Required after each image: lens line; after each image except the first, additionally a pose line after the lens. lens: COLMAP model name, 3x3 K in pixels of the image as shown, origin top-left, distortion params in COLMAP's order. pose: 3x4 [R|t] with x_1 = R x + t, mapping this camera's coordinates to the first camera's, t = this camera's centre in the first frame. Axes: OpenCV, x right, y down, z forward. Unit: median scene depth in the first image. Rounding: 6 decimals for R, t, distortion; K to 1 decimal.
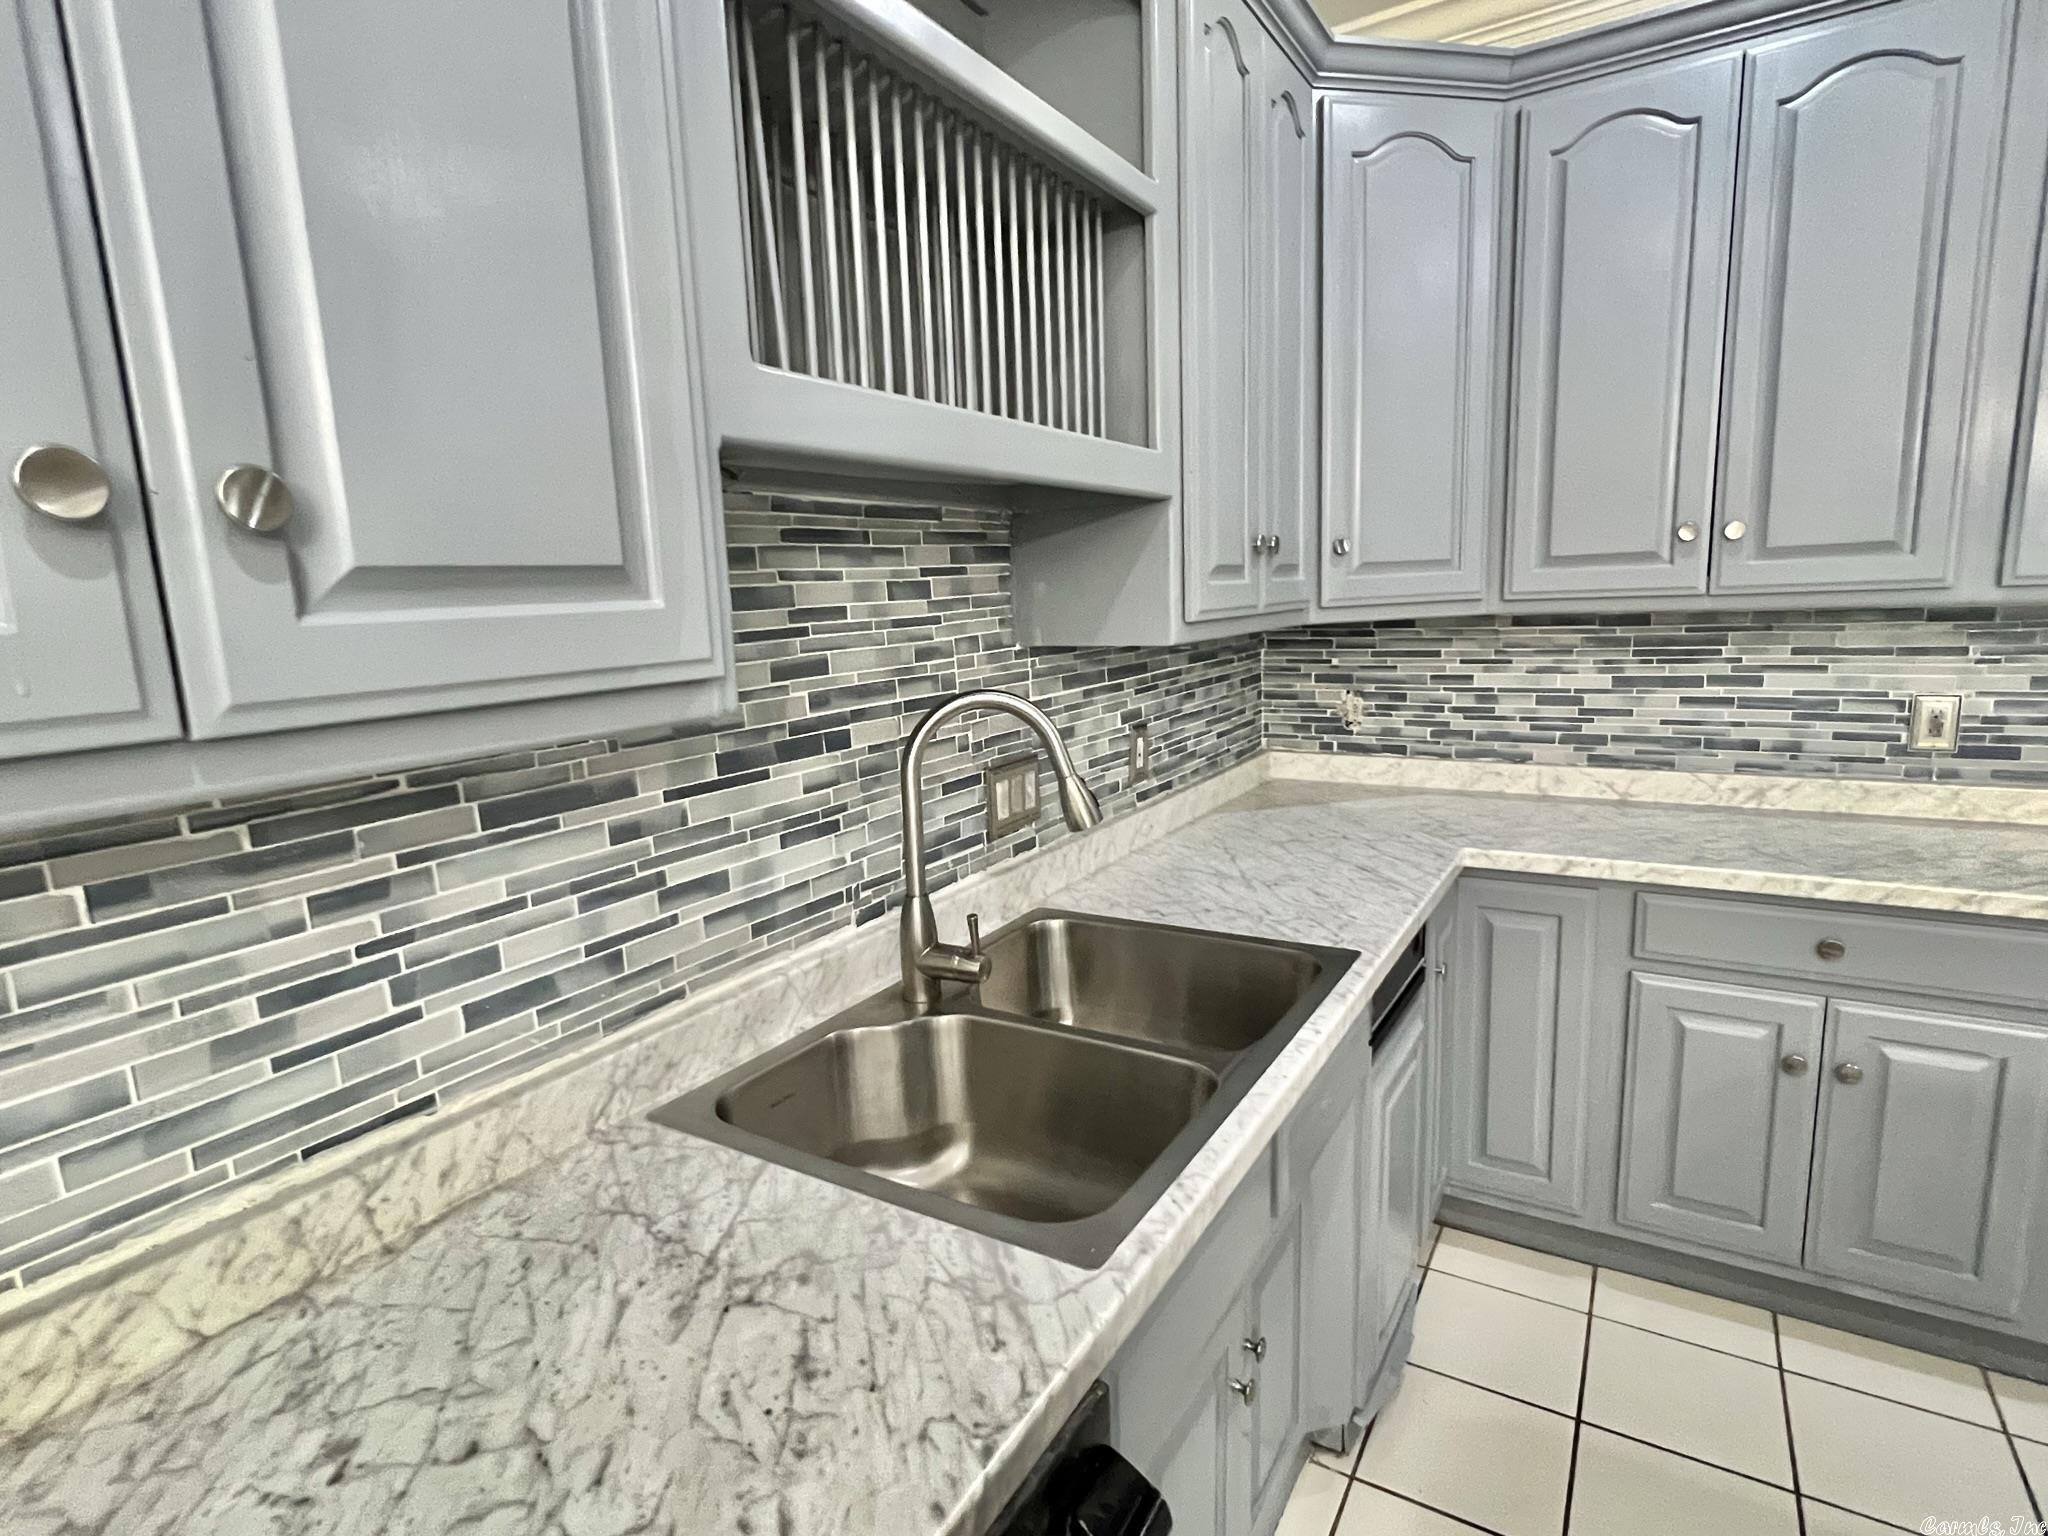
lens RADIAL K [[1038.4, 0, 1017.3], [0, 1038.4, 776.5], [0, 0, 1]] dist [0.000437, -0.000671]
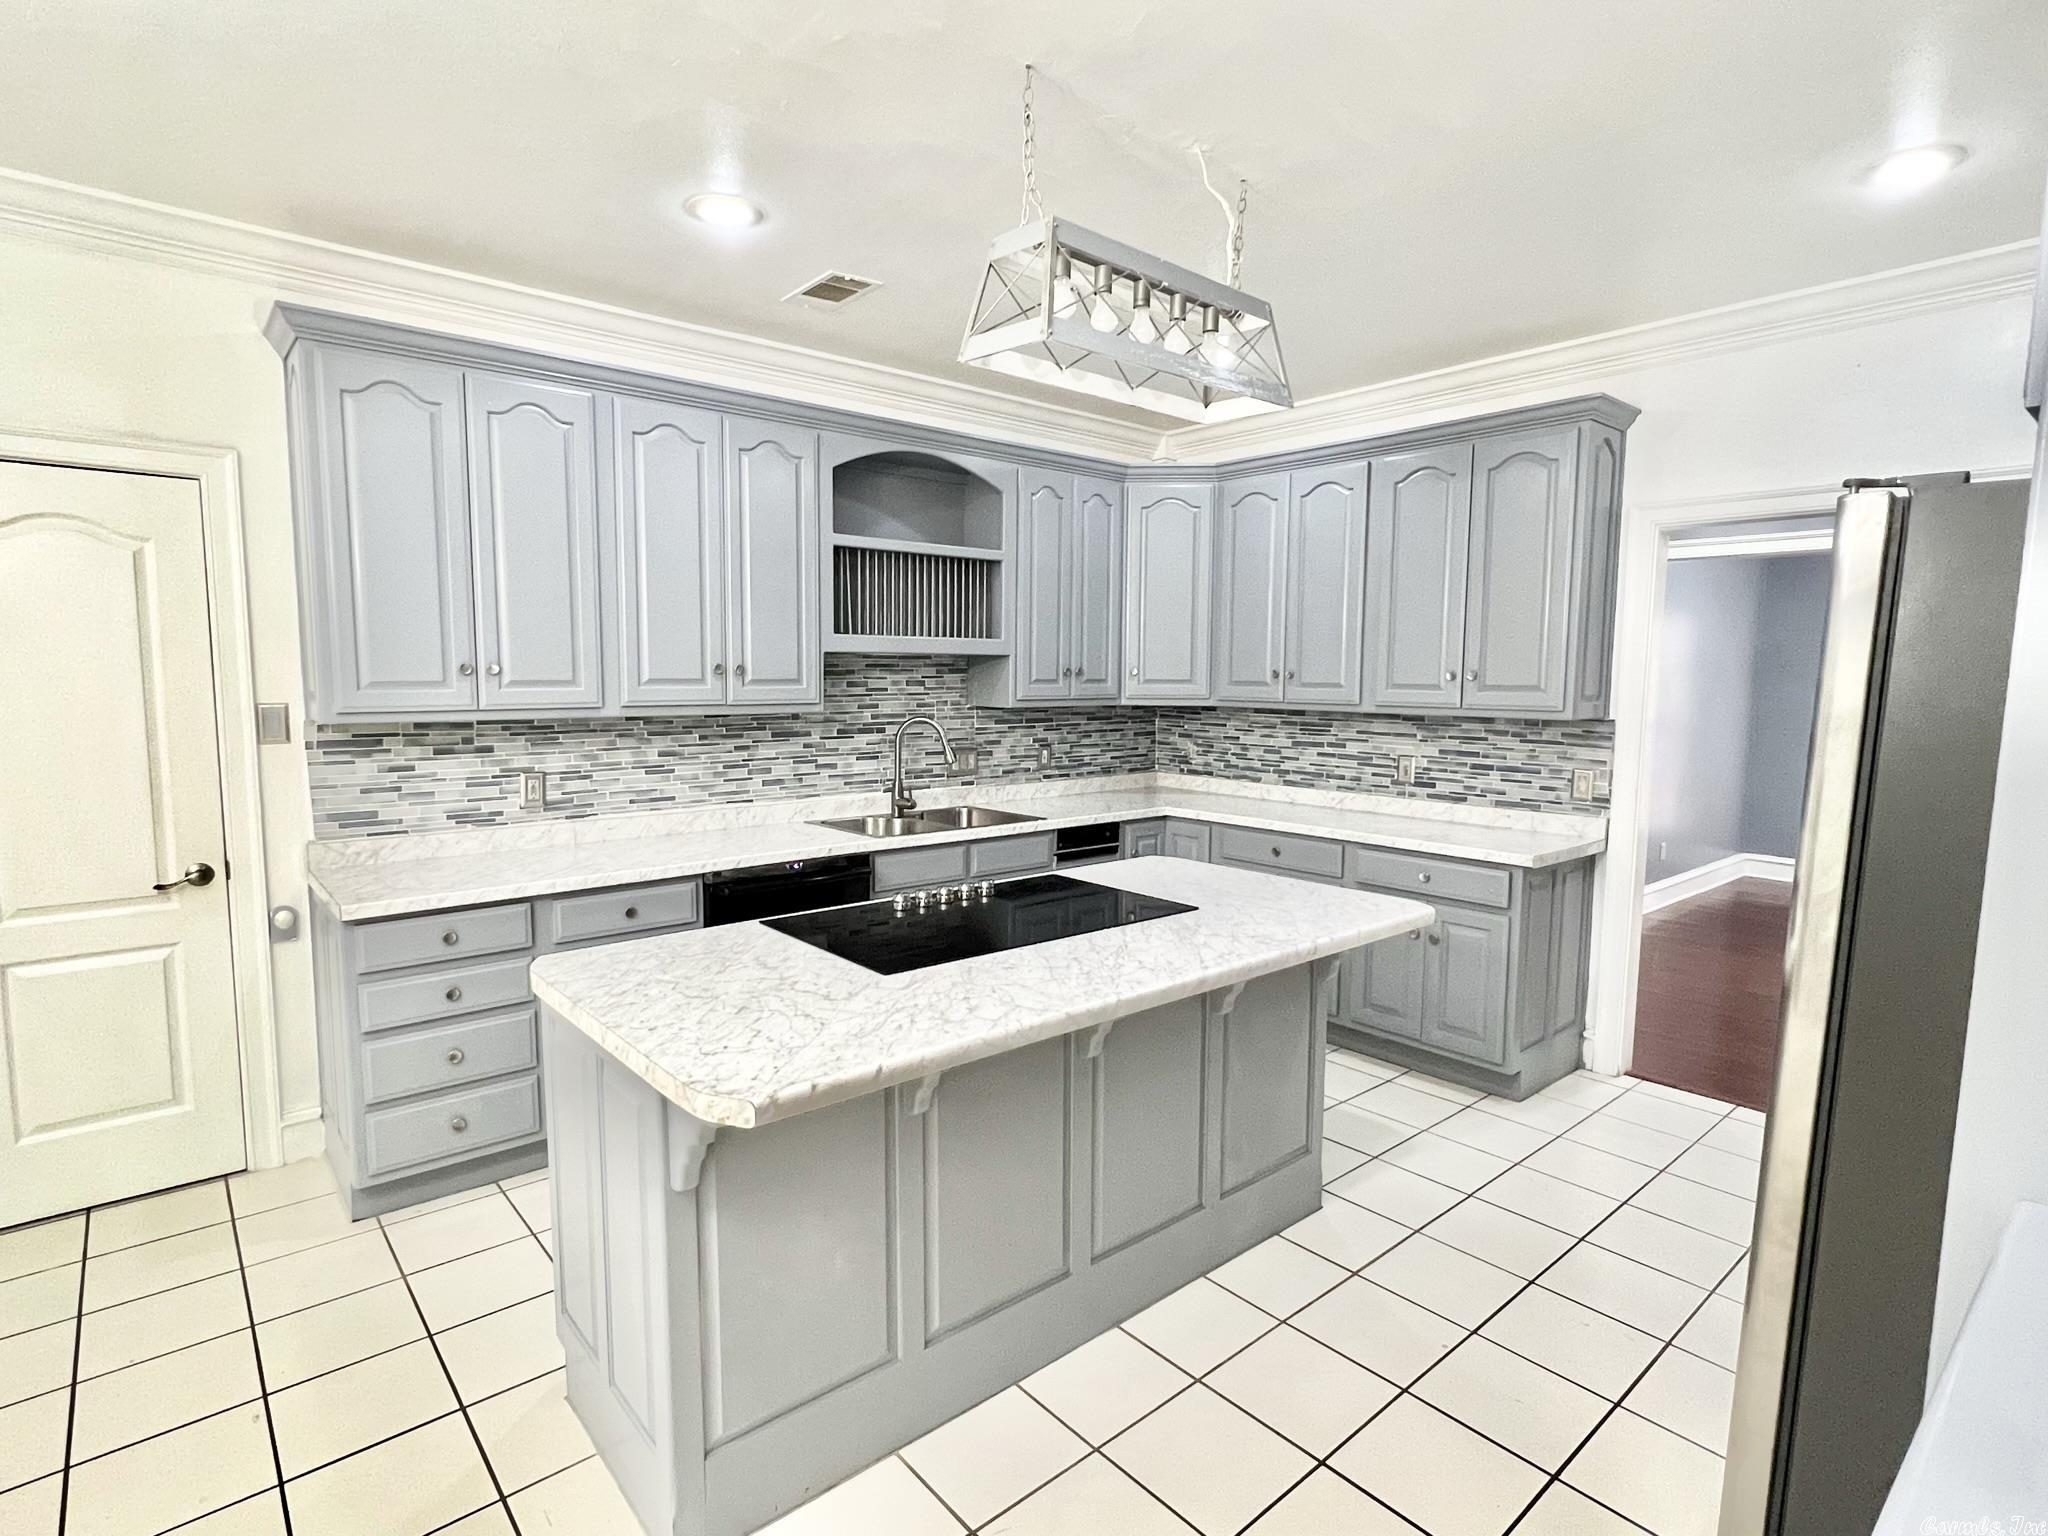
lens RADIAL K [[1038.4, 0, 1020.4], [0, 1038.4, 771.6], [0, 0, 1]] dist [0.000437, -0.000671]
pose [[0.951999, 0.077471, -0.296136, 0.823539], [-0.098813, 0.993428, -0.057771, 0.161387], [0.289714, 0.084260, 0.953397, -1.307184]]
